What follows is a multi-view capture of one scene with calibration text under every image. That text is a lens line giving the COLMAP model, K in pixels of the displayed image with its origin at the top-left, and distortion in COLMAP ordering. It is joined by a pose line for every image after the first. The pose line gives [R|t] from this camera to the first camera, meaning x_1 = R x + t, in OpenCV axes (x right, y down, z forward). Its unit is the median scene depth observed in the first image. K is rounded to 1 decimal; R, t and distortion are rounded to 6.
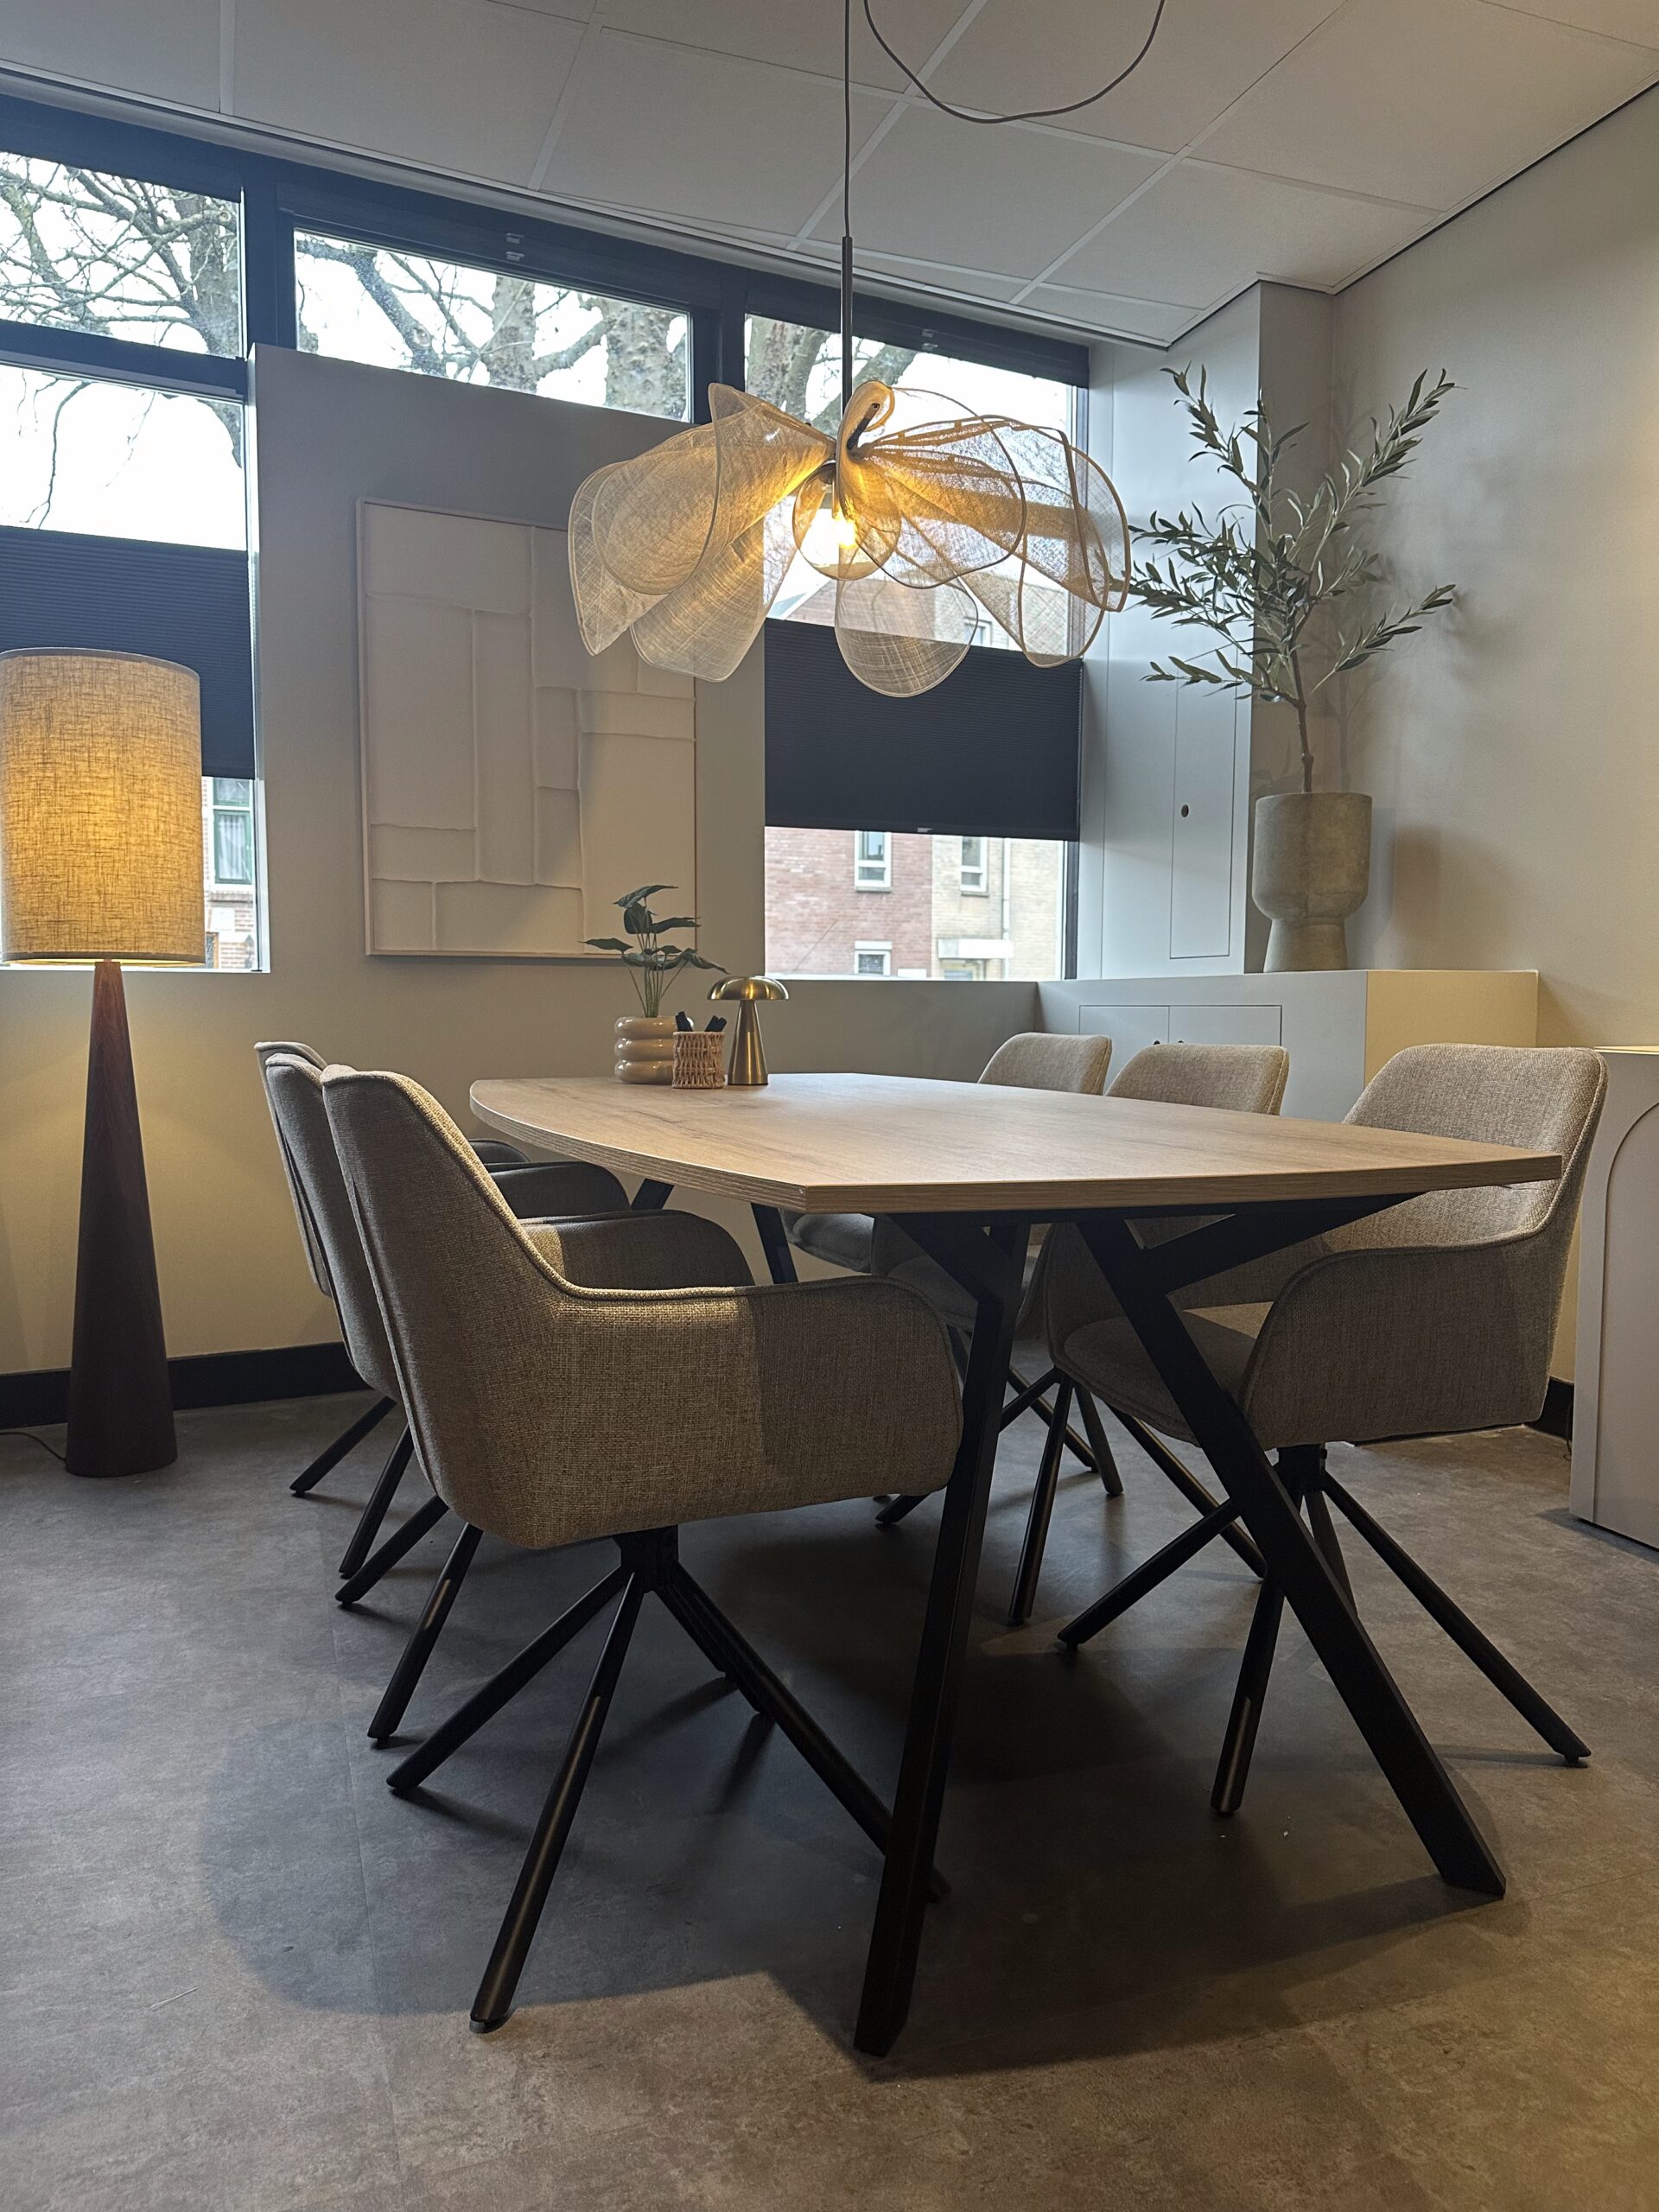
lens RADIAL K [[1574.5, 0, 798.4], [0, 1574.5, 1110.3], [0, 0, 1]] dist [0.056463, -0.056255]
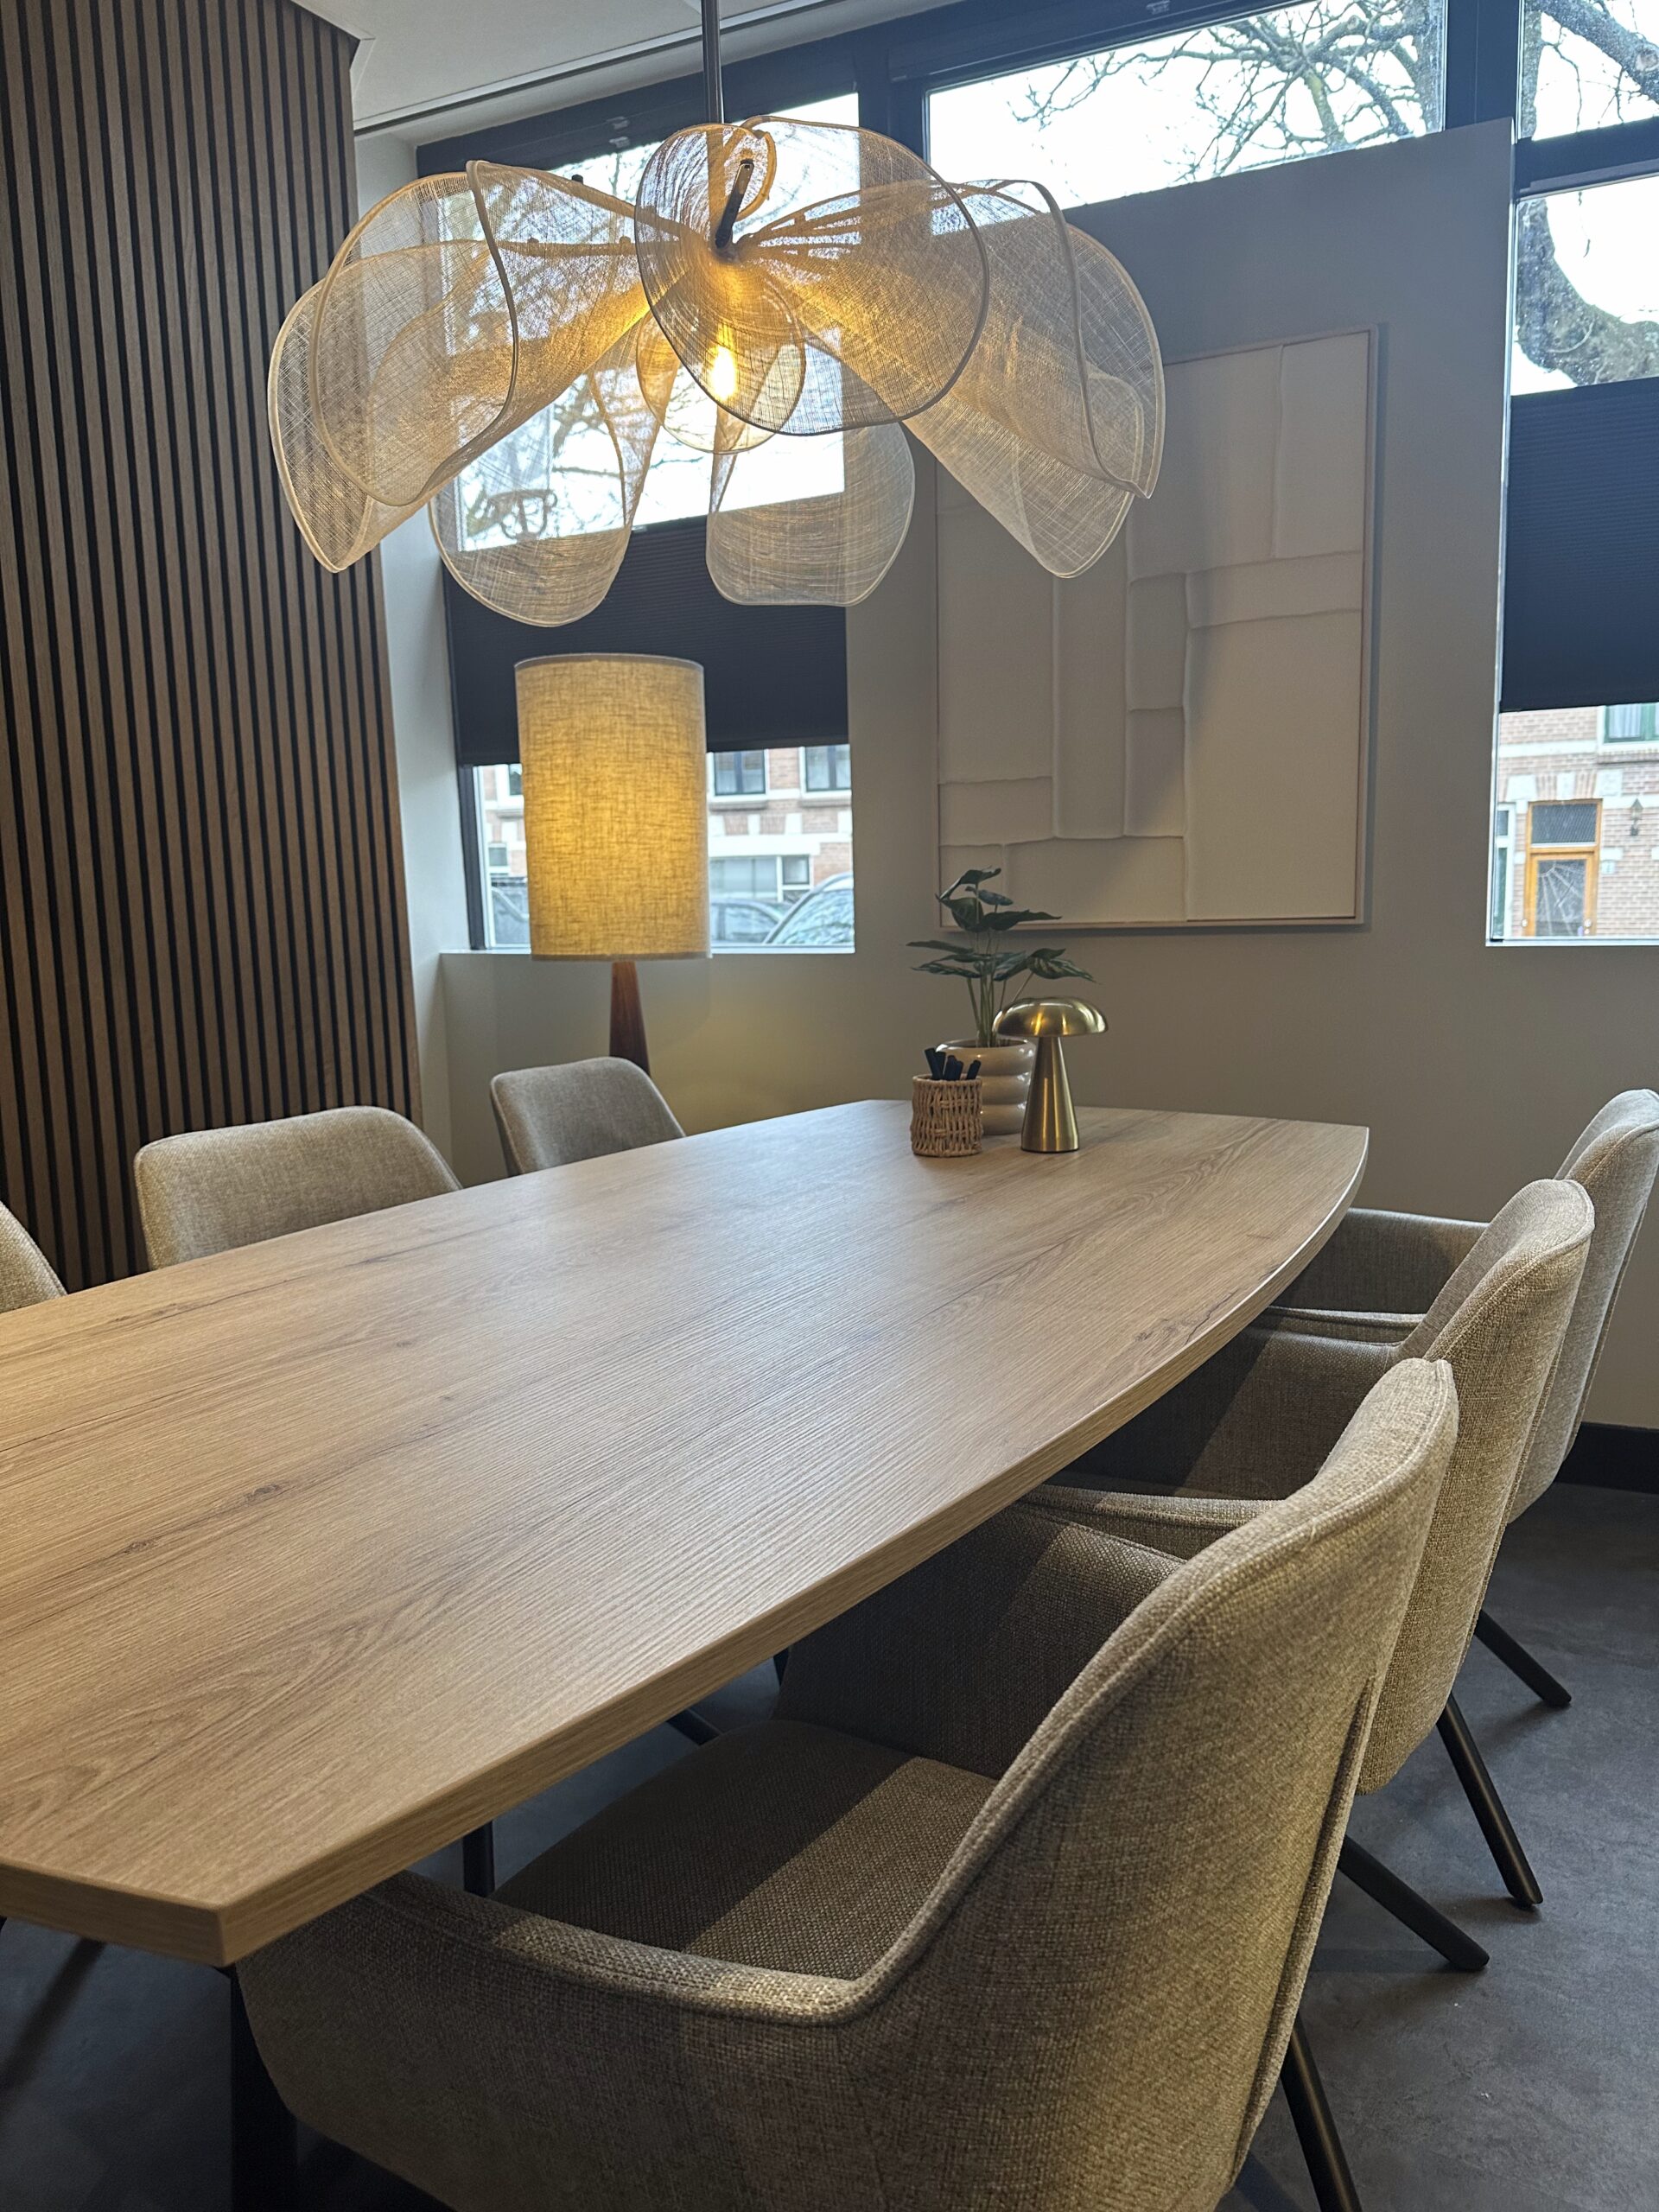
lens RADIAL K [[1574.5, 0, 829.5], [0, 1574.5, 1109.5], [0, 0, 1]] dist [0.056463, -0.056255]
pose [[0.639627, 0.088135, -0.763616, 0.454086], [-0.020502, 0.995008, 0.097669, -0.102921], [0.768412, -0.046816, 0.638241, 0.470036]]
